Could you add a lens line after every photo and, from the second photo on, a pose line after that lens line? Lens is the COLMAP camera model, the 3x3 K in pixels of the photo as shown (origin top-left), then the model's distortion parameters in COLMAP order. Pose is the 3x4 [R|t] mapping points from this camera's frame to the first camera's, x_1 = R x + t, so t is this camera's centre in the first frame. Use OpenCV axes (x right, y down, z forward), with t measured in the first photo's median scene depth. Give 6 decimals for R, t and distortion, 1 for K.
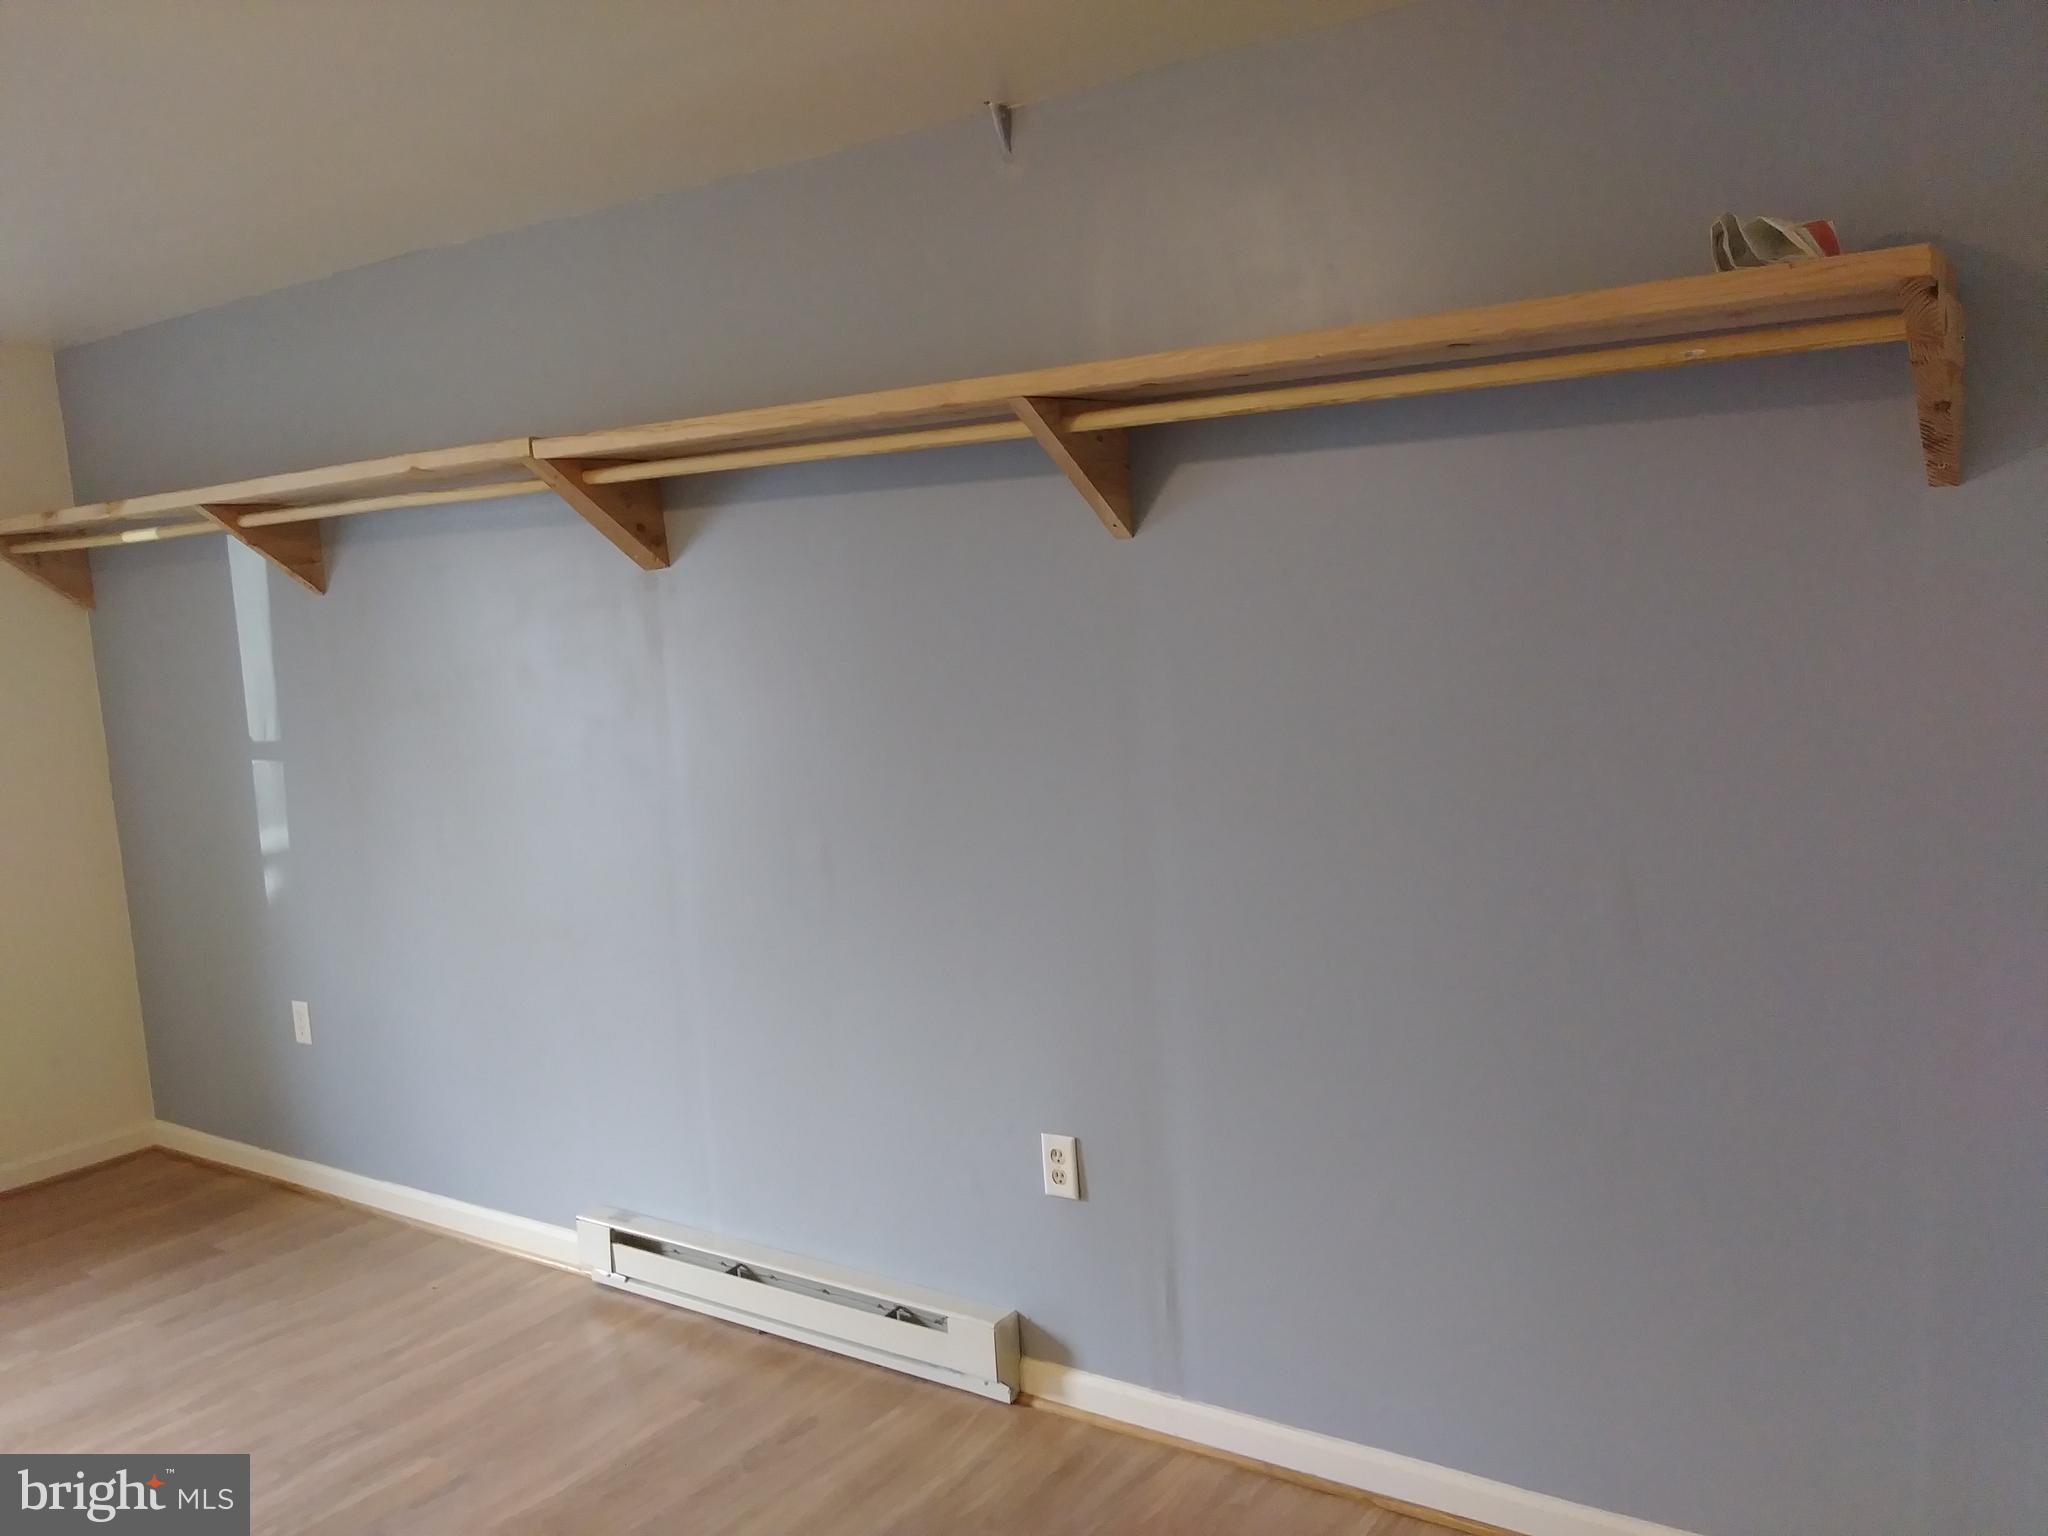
lens RADIAL K [[1660.2, 0, 1009.7], [0, 1660.2, 798.8], [0, 0, 1]] dist [0.027016, -0.060045]
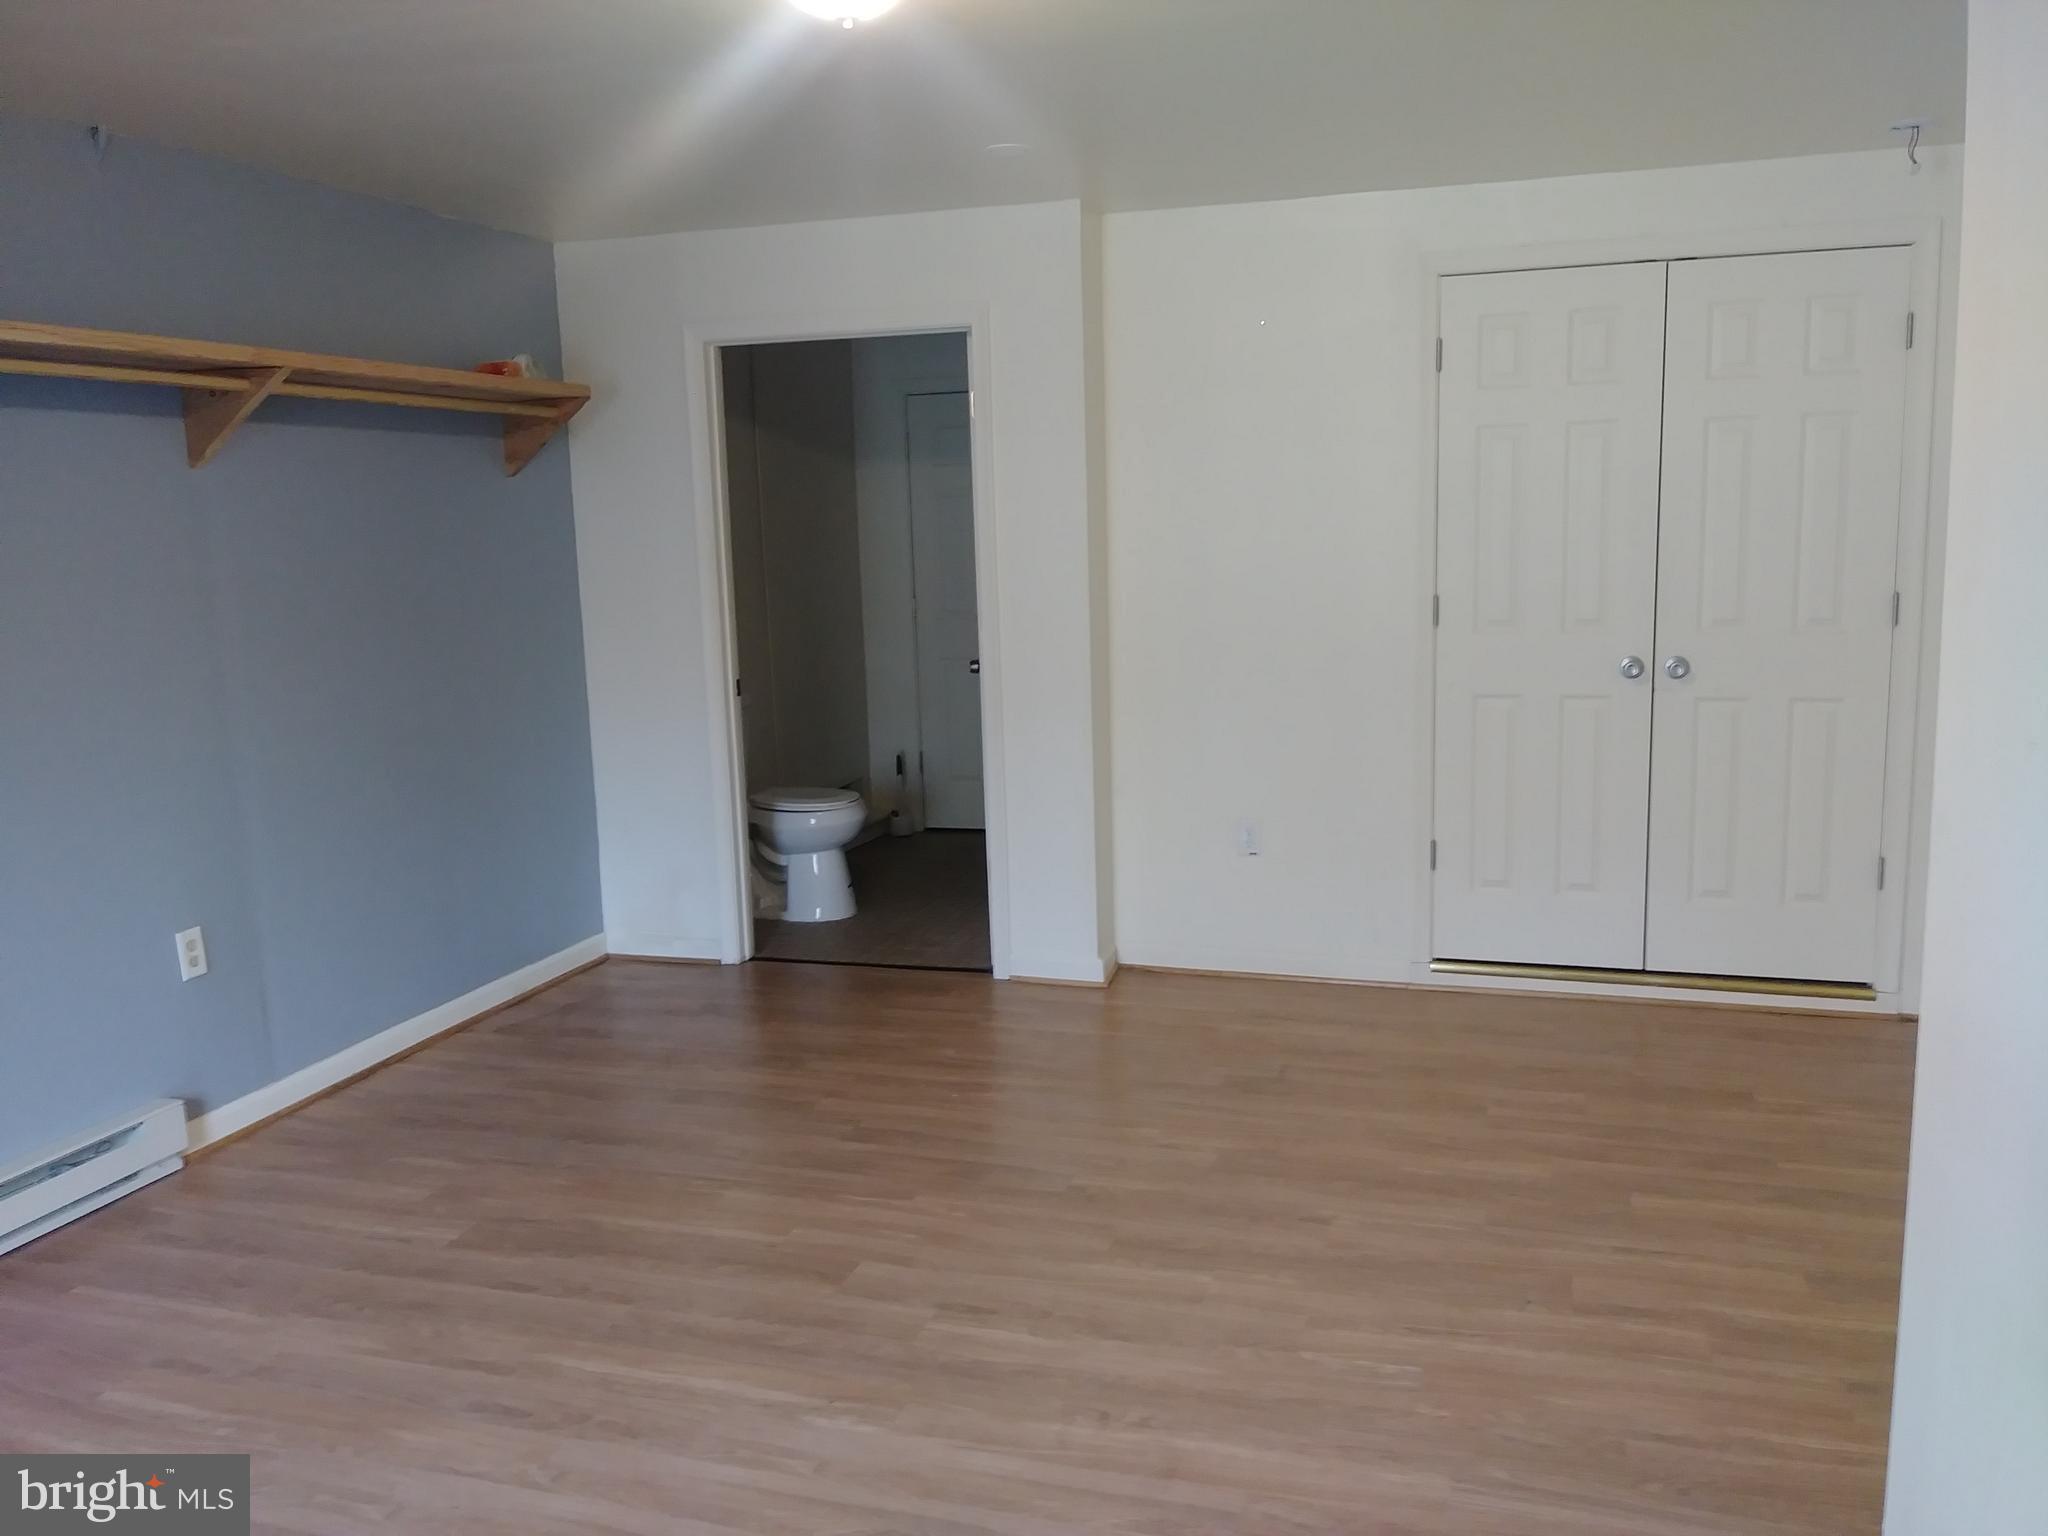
lens RADIAL K [[1660.2, 0, 1035.2], [0, 1660.2, 773.3], [0, 0, 1]] dist [0.027016, -0.060045]
pose [[-0.291945, -0.081105, 0.952990, -1.250790], [0.182870, 0.973282, 0.138853, 0.023721], [-0.938790, 0.214811, -0.269313, 0.641195]]
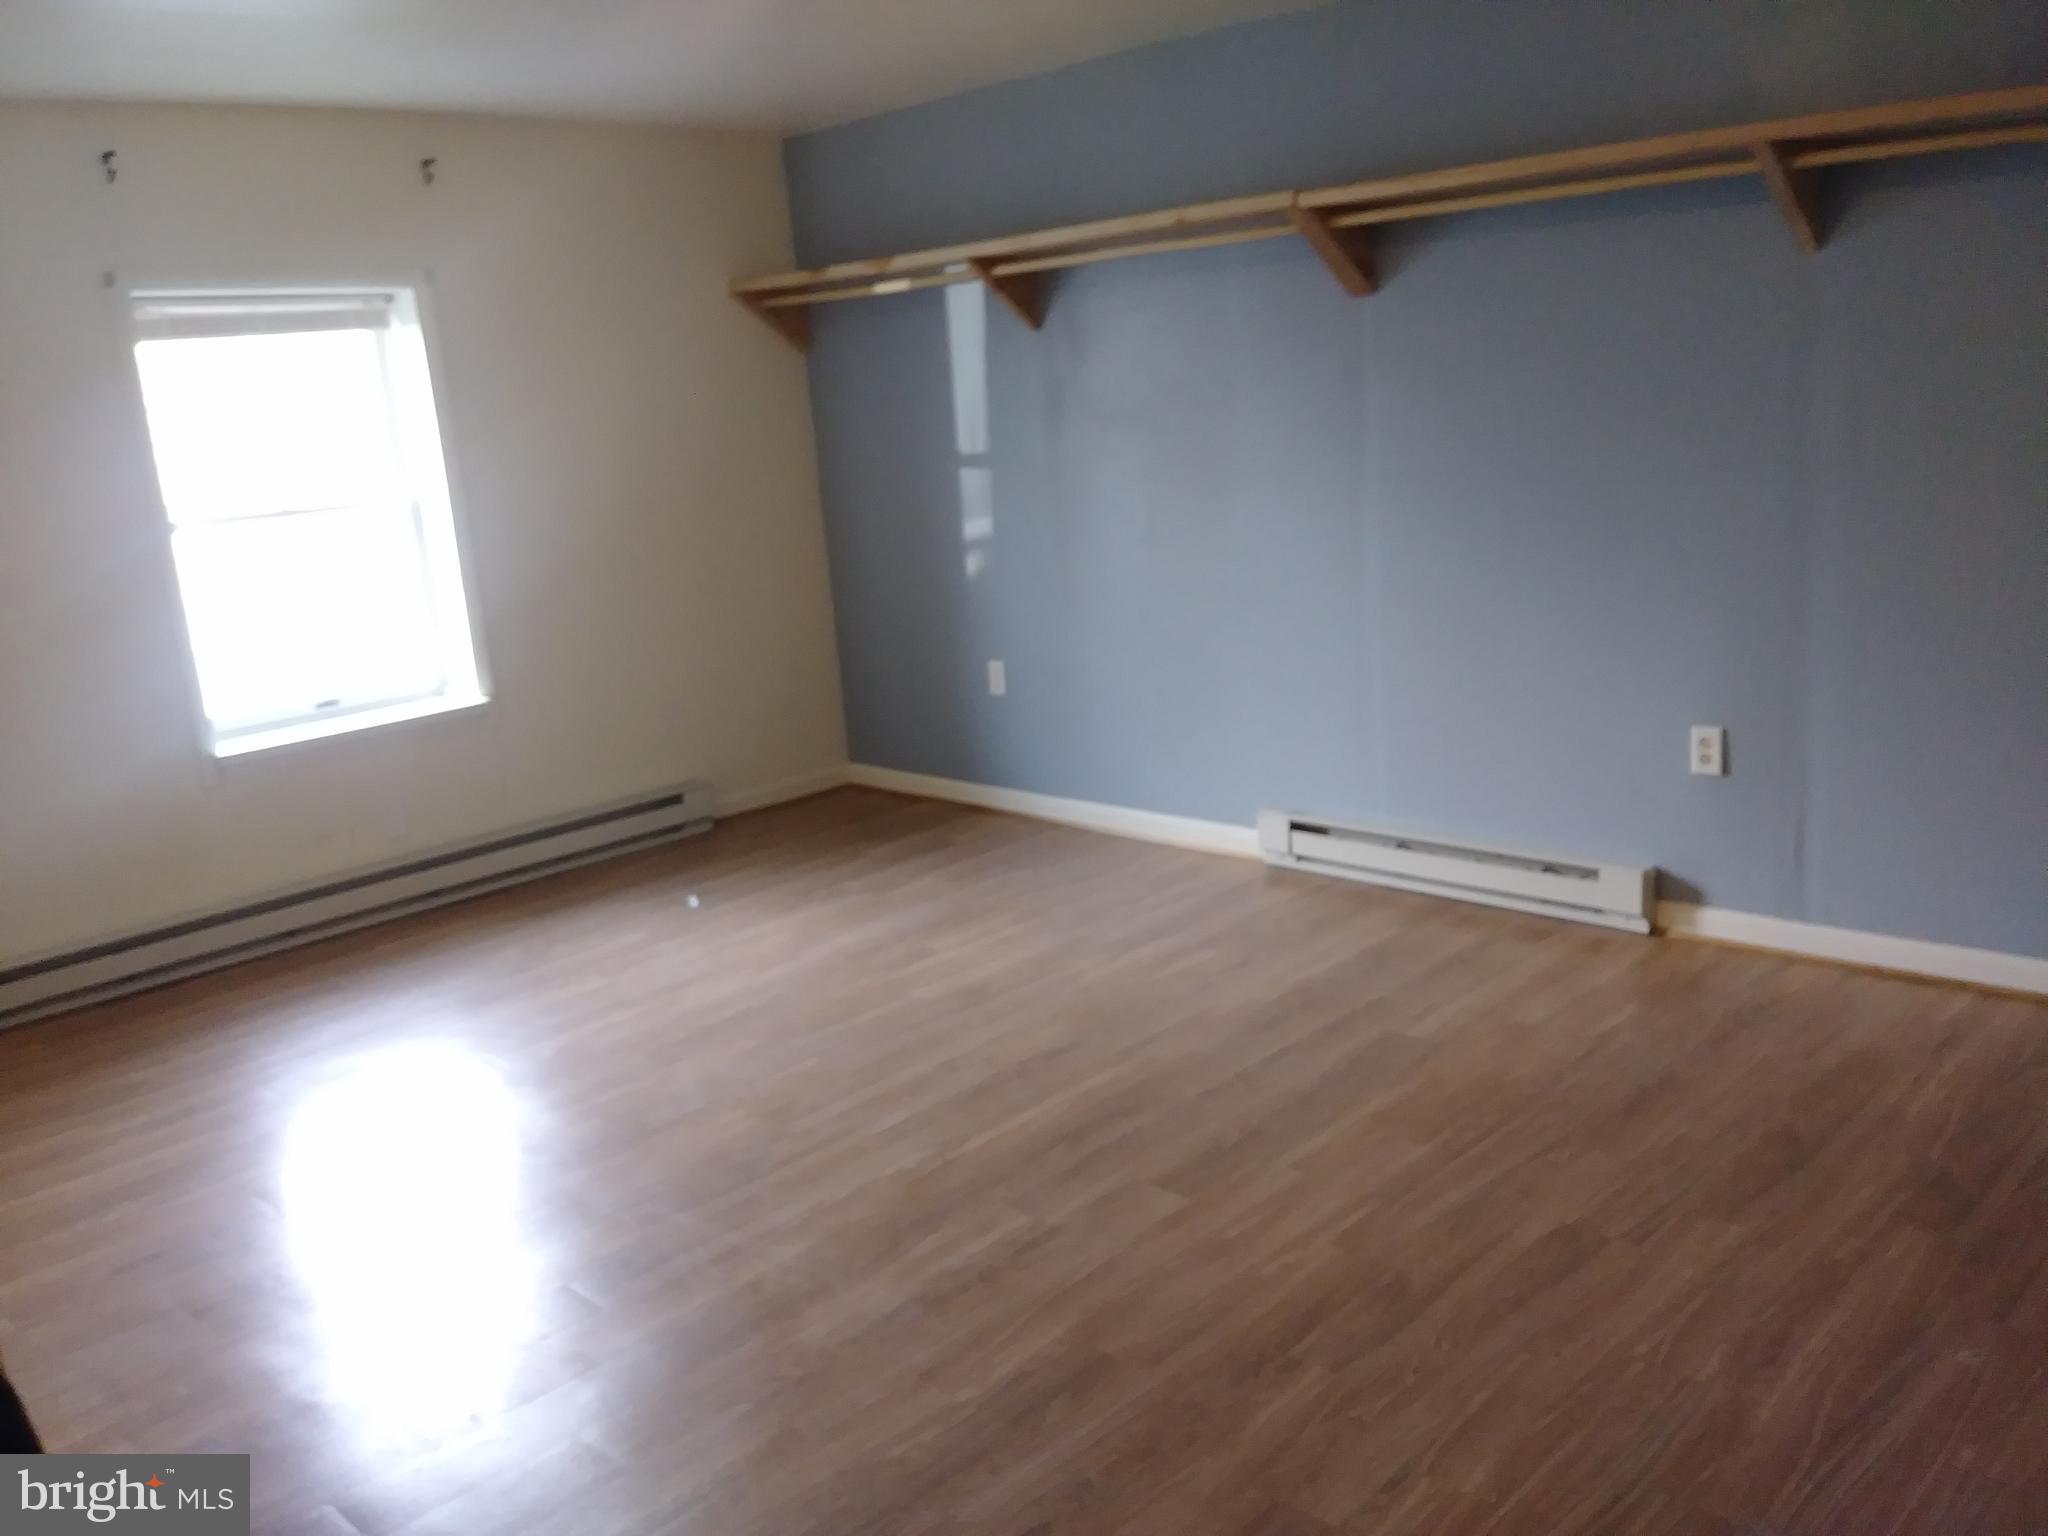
lens RADIAL K [[1660.2, 0, 1029.1], [0, 1660.2, 772.5], [0, 0, 1]] dist [0.027016, -0.060045]
pose [[0.987158, 0.025793, -0.157653, -0.263906], [-0.008673, 0.994078, 0.108326, 0.091434], [0.159513, -0.105567, 0.981535, -0.342474]]
